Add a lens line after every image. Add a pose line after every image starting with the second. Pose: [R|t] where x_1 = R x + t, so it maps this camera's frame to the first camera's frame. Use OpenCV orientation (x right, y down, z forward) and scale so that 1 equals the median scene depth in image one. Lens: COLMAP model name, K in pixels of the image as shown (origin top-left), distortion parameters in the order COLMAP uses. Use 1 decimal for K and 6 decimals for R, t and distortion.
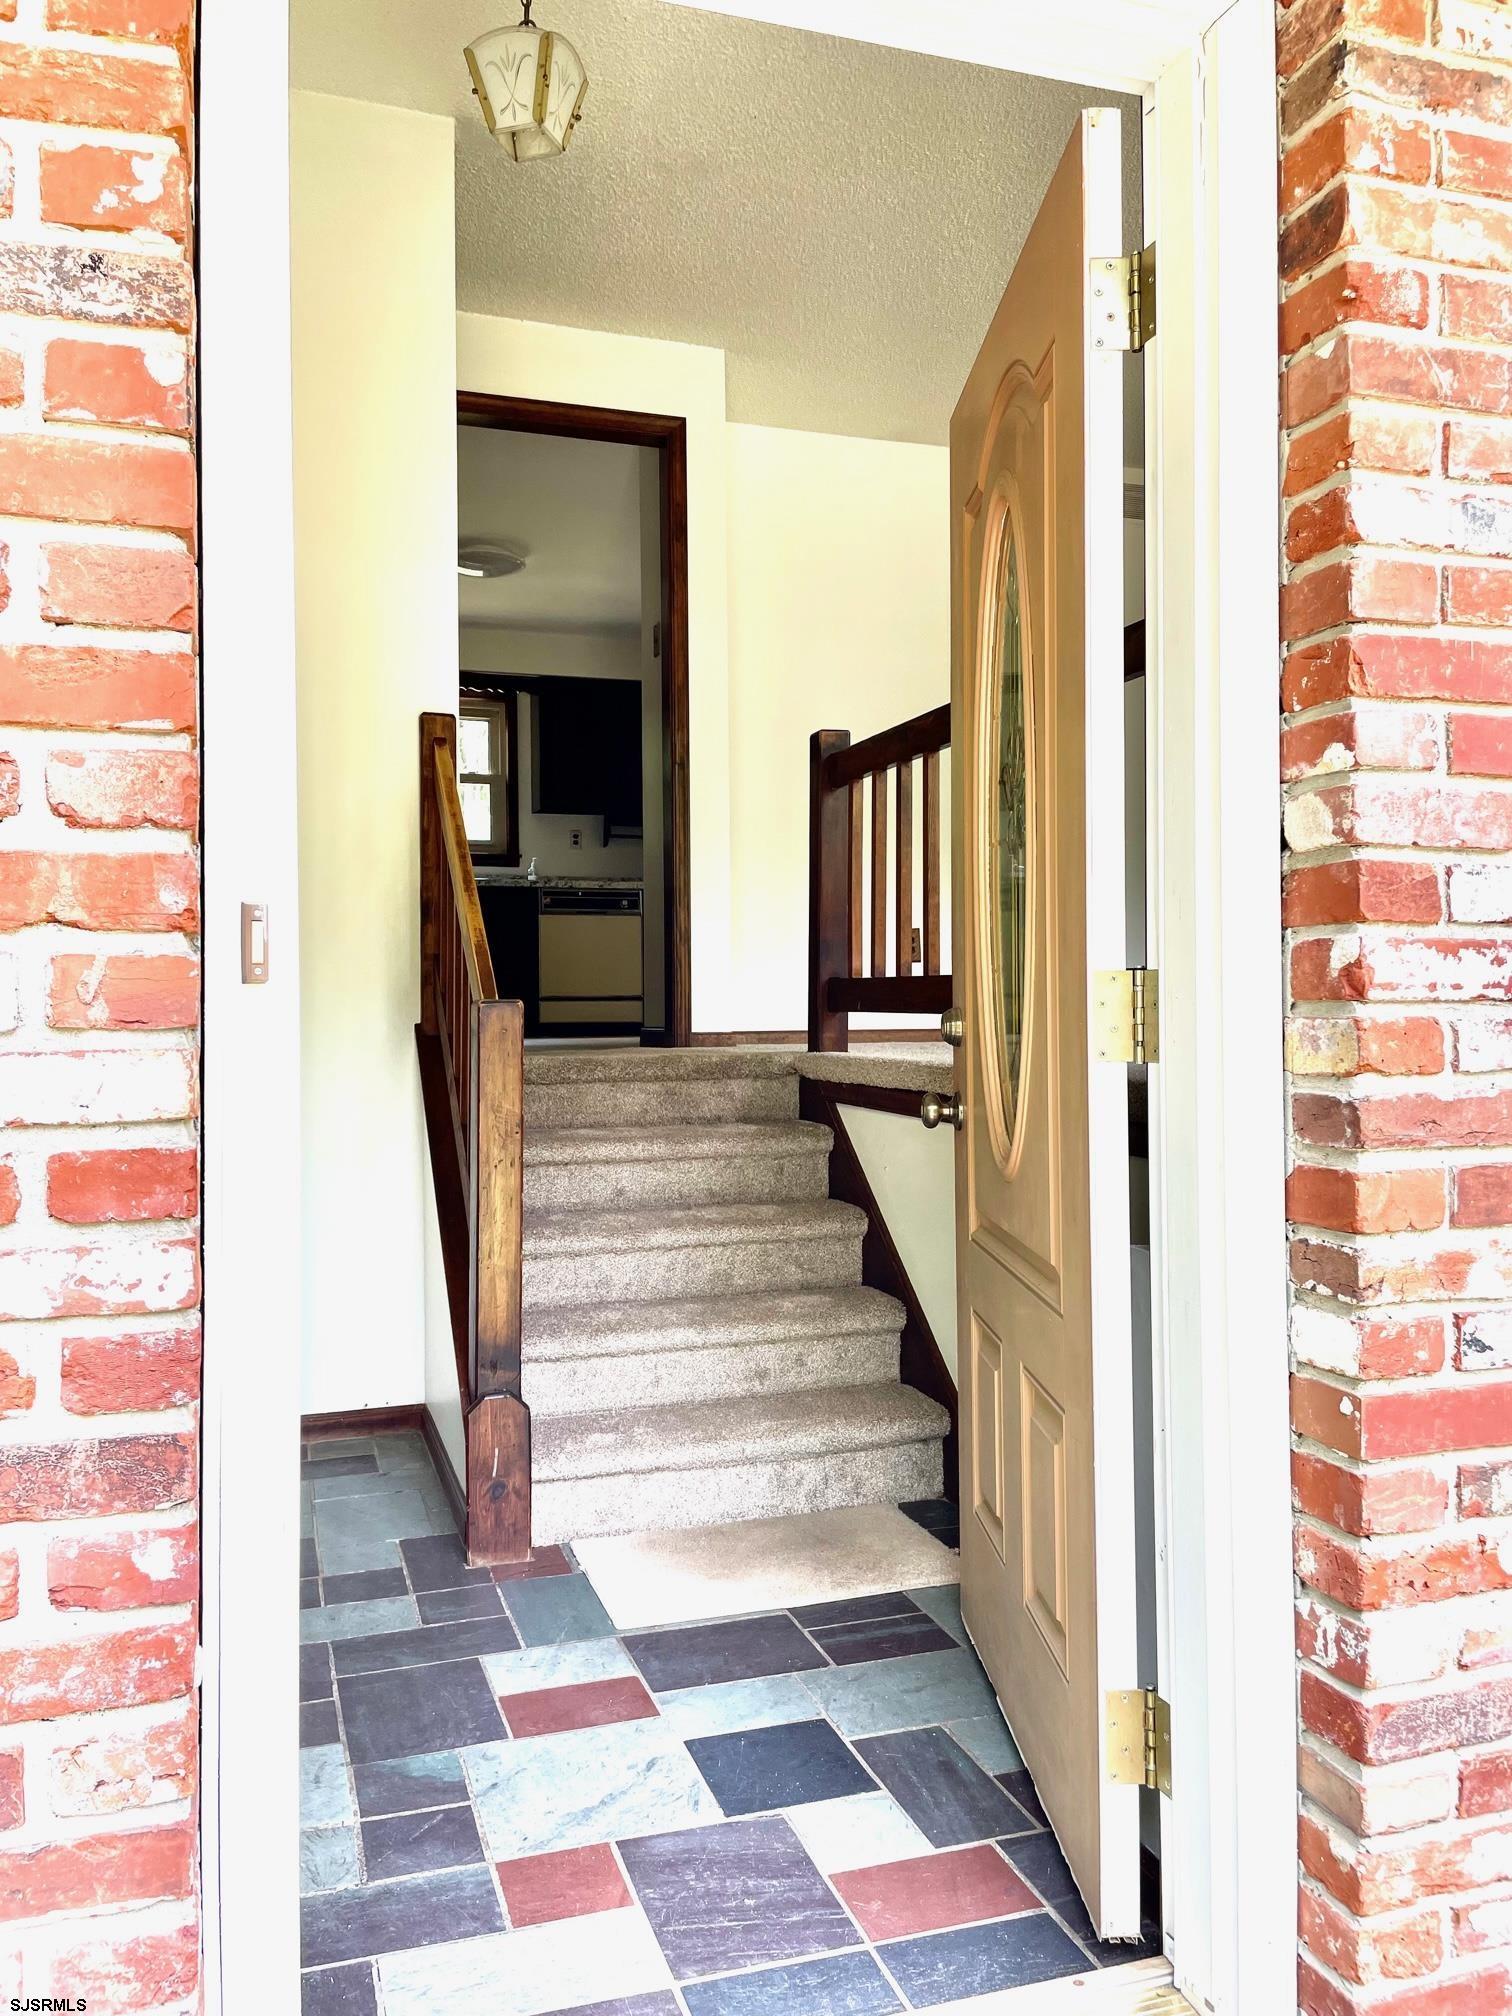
lens RADIAL K [[1517.3, 0, 754.1], [0, 1517.3, 1005.8], [0, 0, 1]] dist [0.000414, 0.000219]
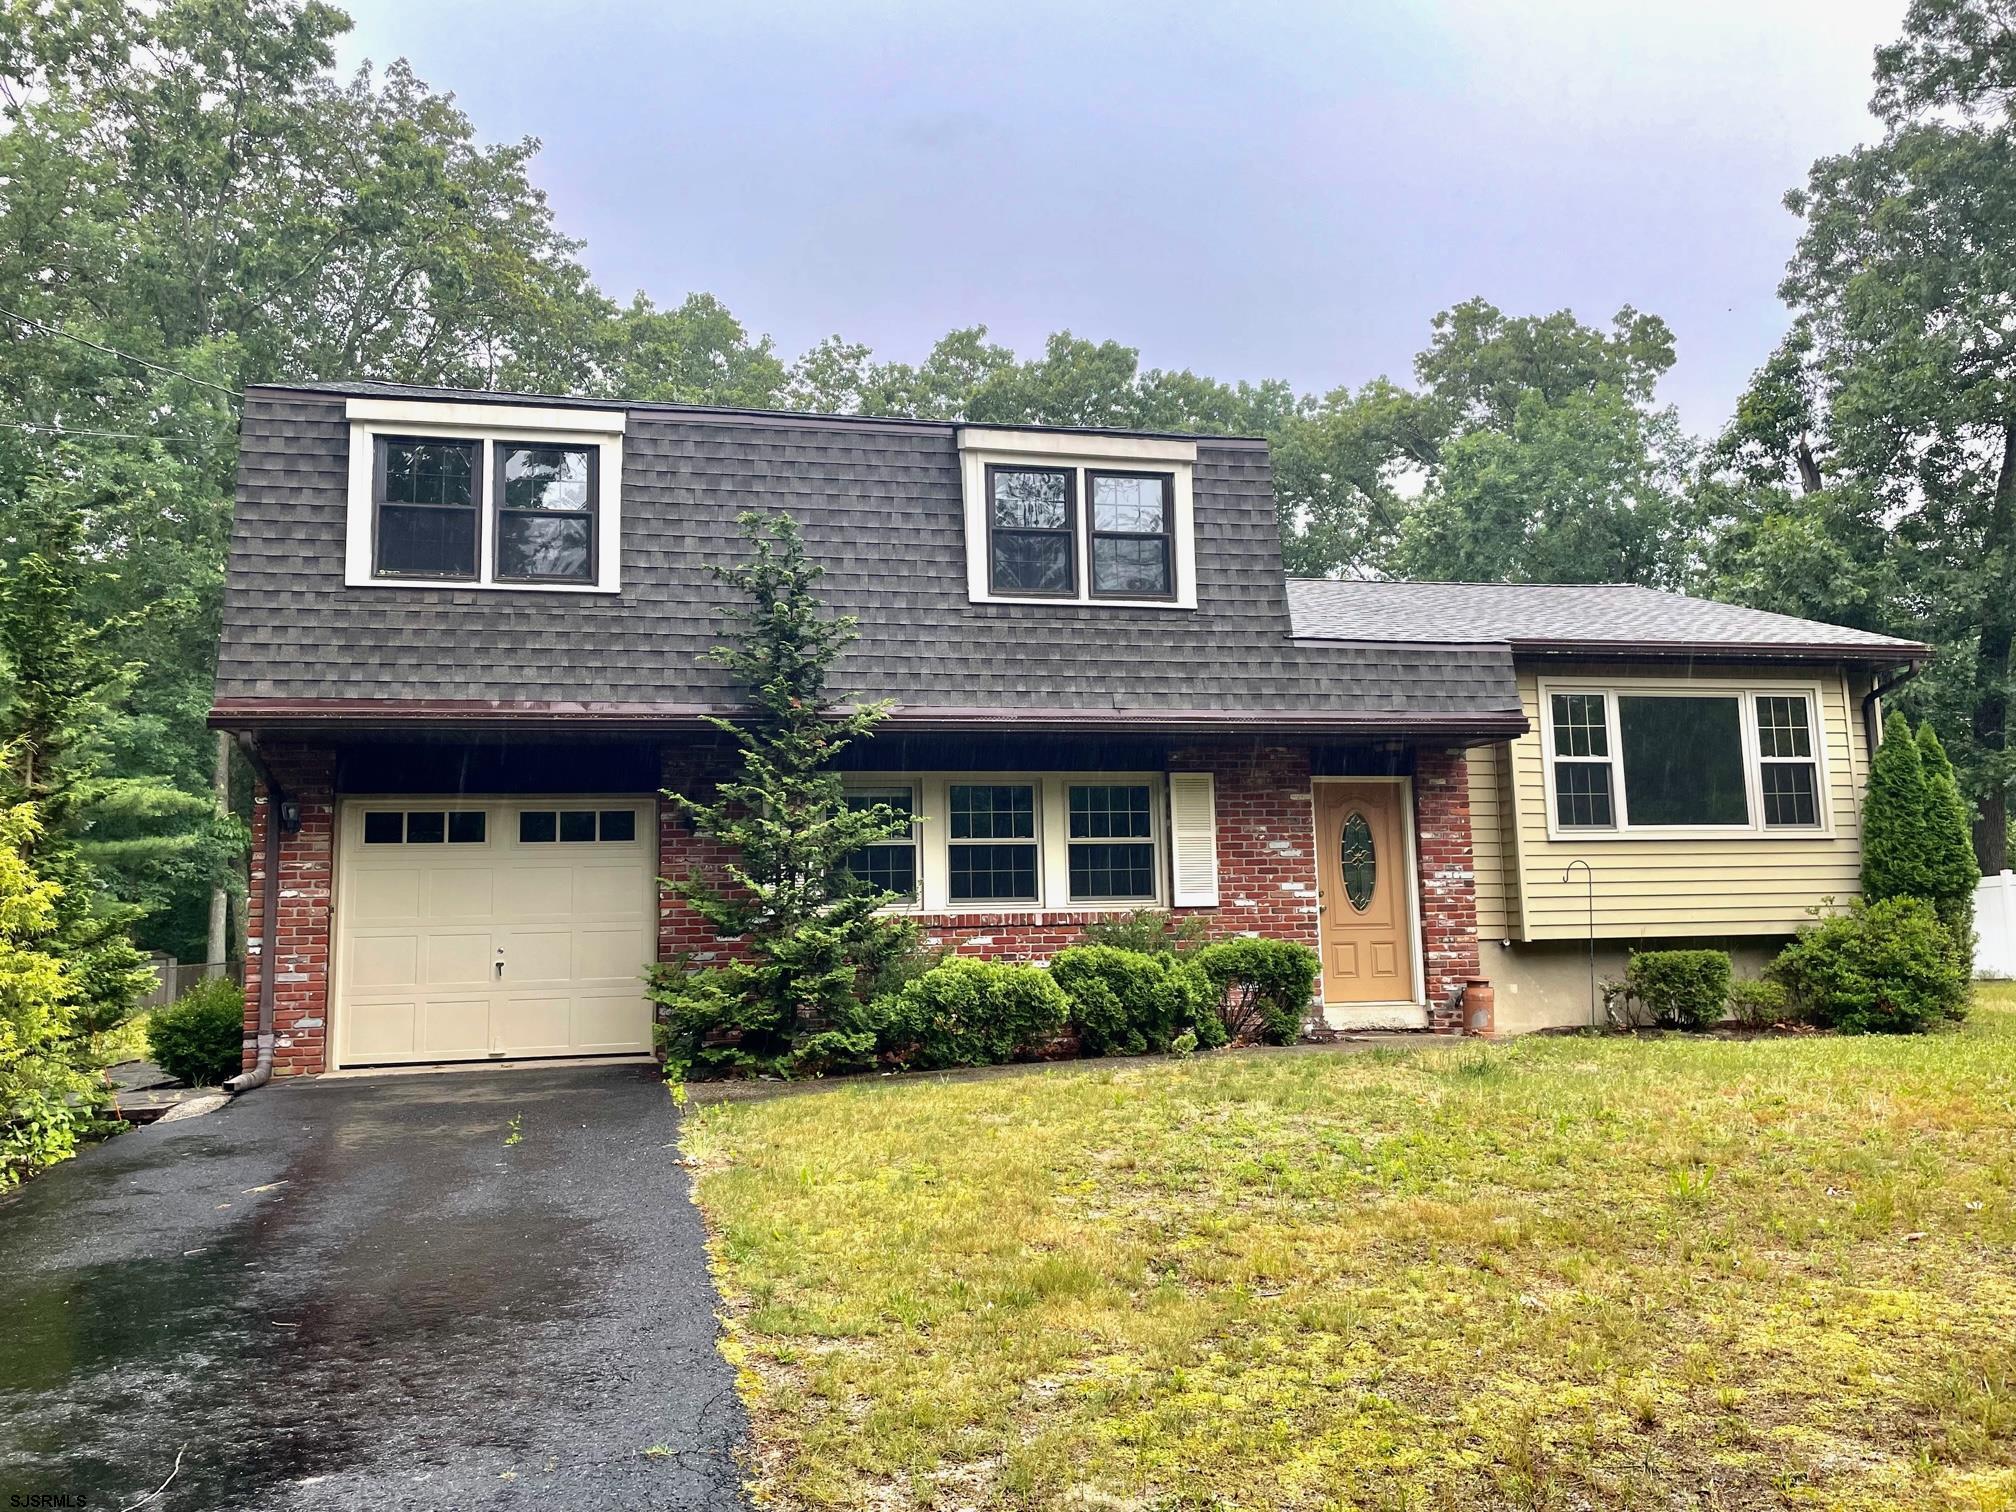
lens RADIAL K [[1517.3, 0, 1007.9], [0, 1517.3, 753.2], [0, 0, 1]] dist [0.000414, 0.000219]
pose [[0.994860, -0.029420, -0.096893, -1.230595], [0.018050, 0.993061, -0.116203, 0.219430], [0.099640, 0.113857, 0.988488, -8.605795]]
